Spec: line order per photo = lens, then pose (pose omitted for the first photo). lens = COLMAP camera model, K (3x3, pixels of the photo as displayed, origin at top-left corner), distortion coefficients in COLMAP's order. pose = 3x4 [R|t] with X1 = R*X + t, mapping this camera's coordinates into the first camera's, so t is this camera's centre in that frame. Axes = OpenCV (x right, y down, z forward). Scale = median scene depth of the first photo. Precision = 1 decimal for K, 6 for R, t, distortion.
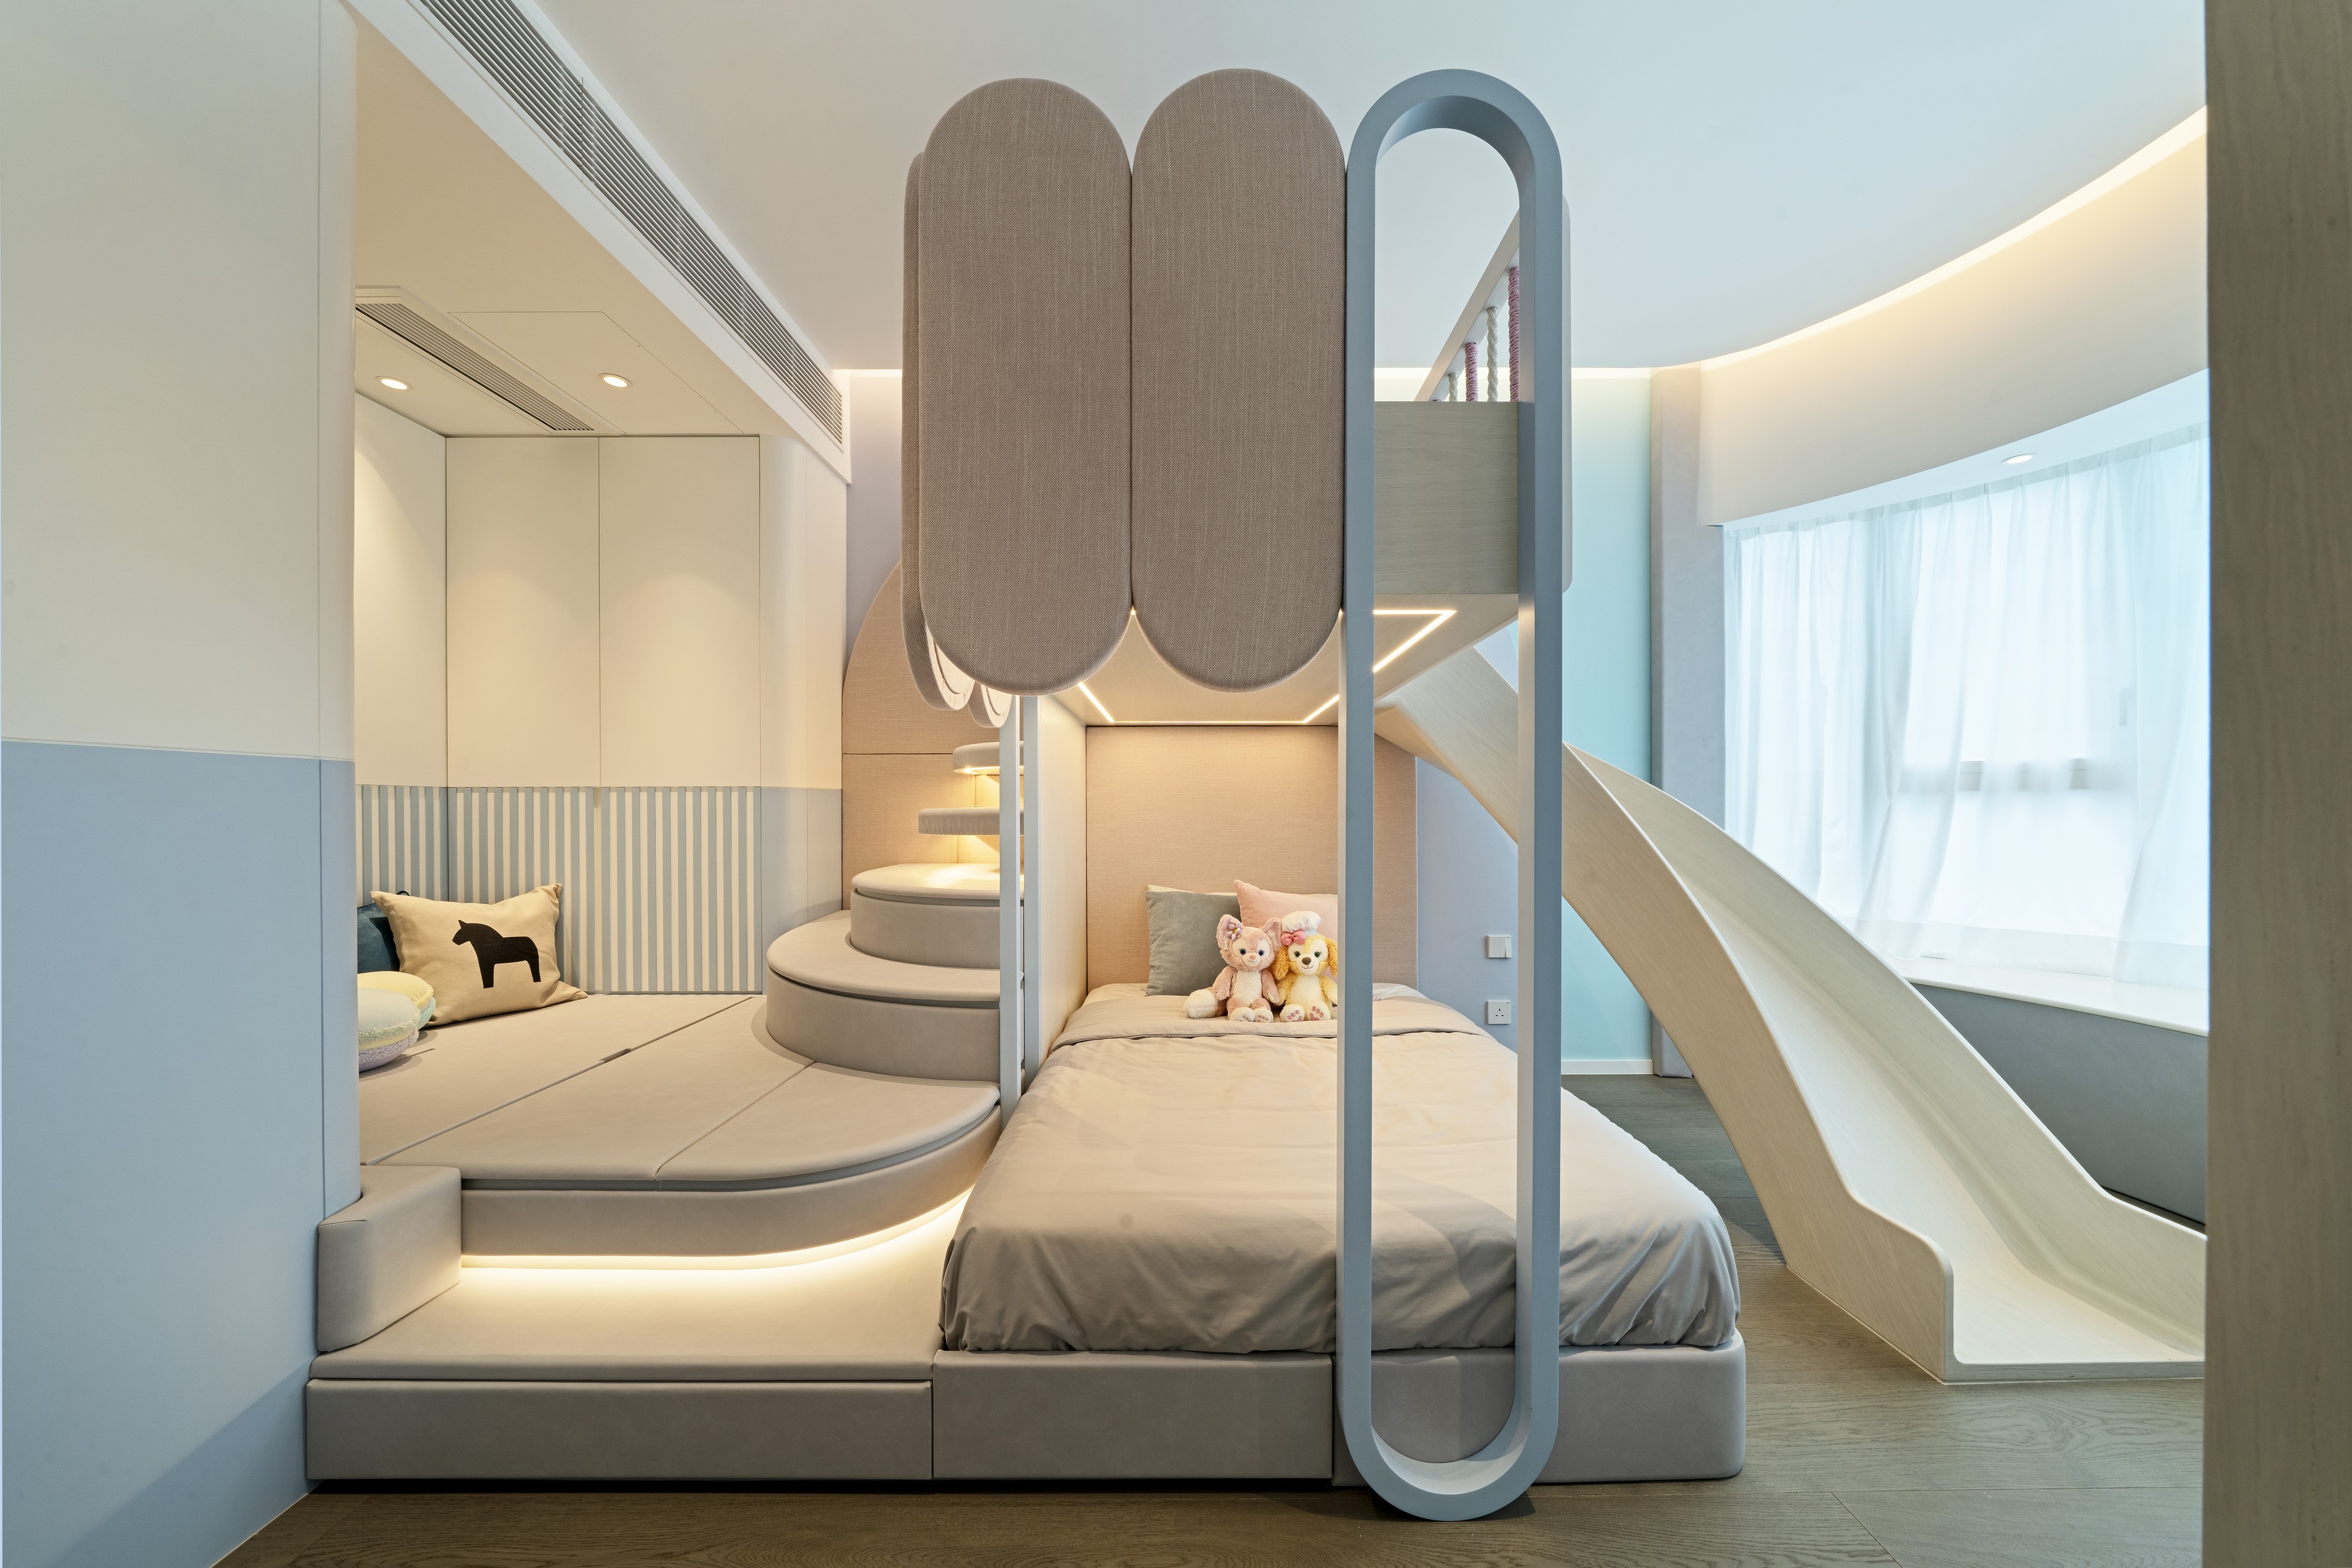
lens RADIAL K [[816.5, 0, 1188.7], [0, 816.5, 811.9], [0, 0, 1]] dist [-0.001233, -0.000108]
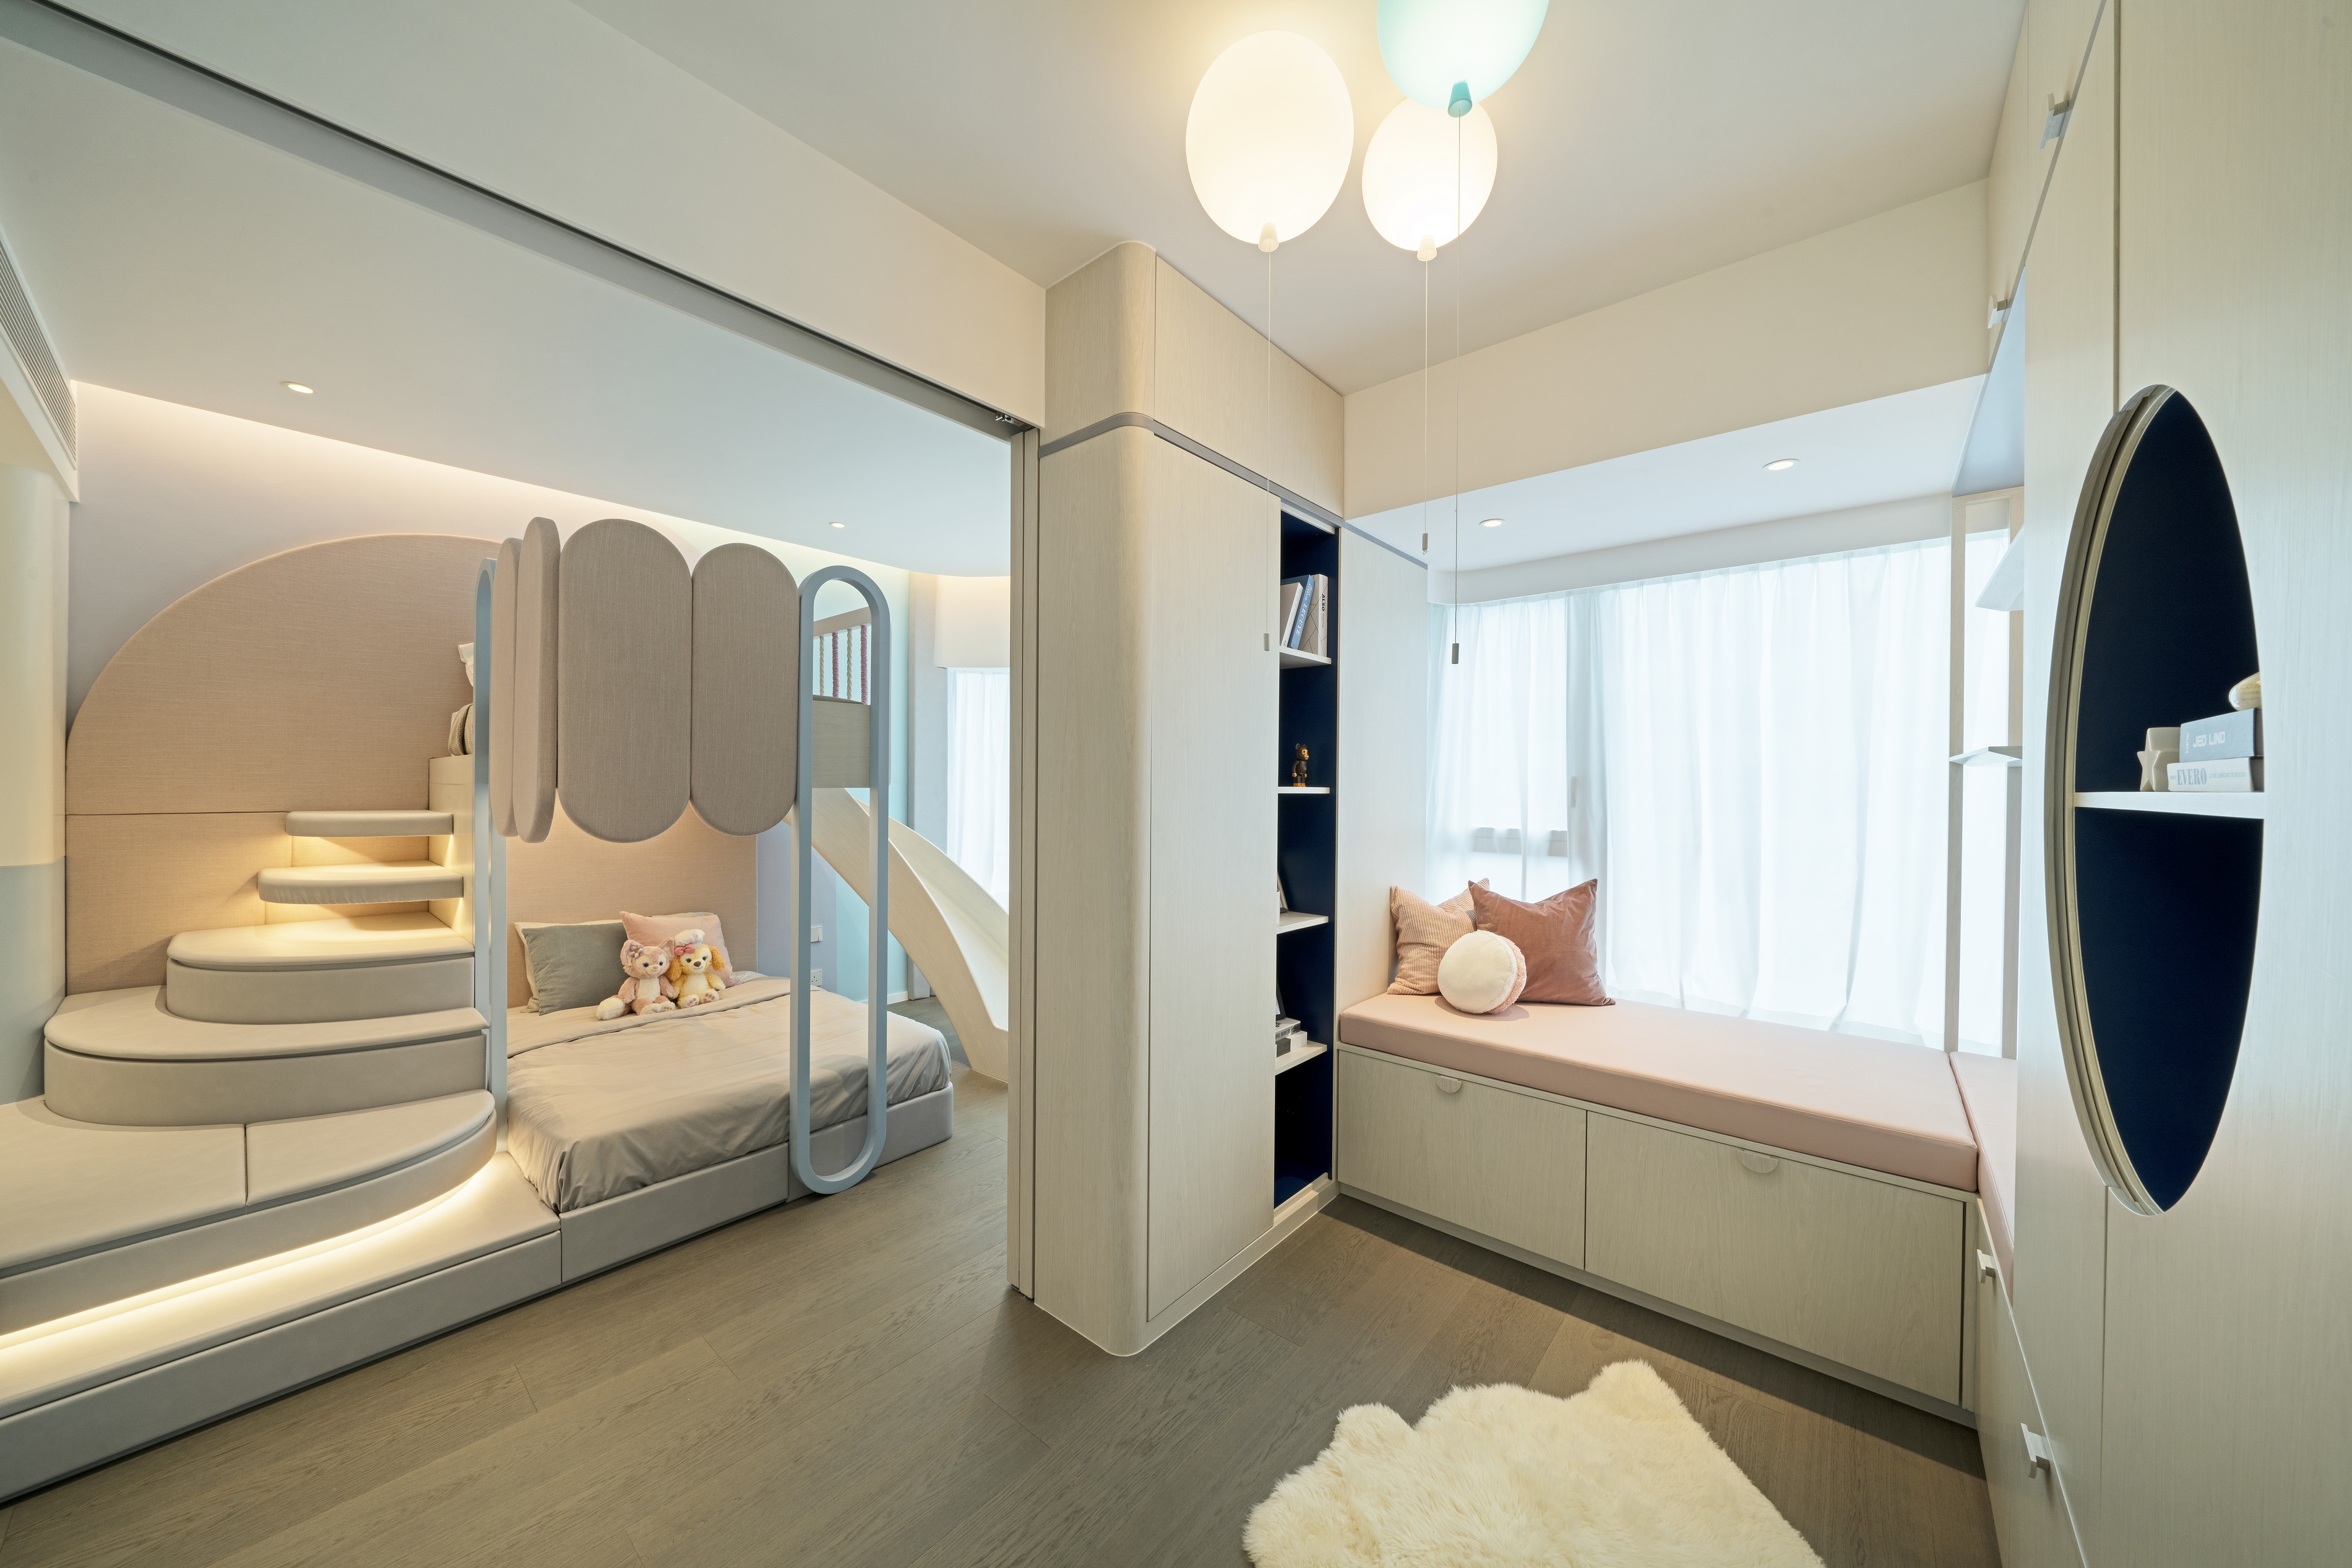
lens RADIAL K [[816.5, 0, 1175.0], [0, 816.5, 779.1], [0, 0, 1]] dist [-0.001233, -0.000108]
pose [[0.658079, 0.006657, 0.752920, -0.762935], [-0.004198, 0.999978, -0.005172, -0.278213], [-0.752937, 0.000242, 0.658092, -1.164597]]
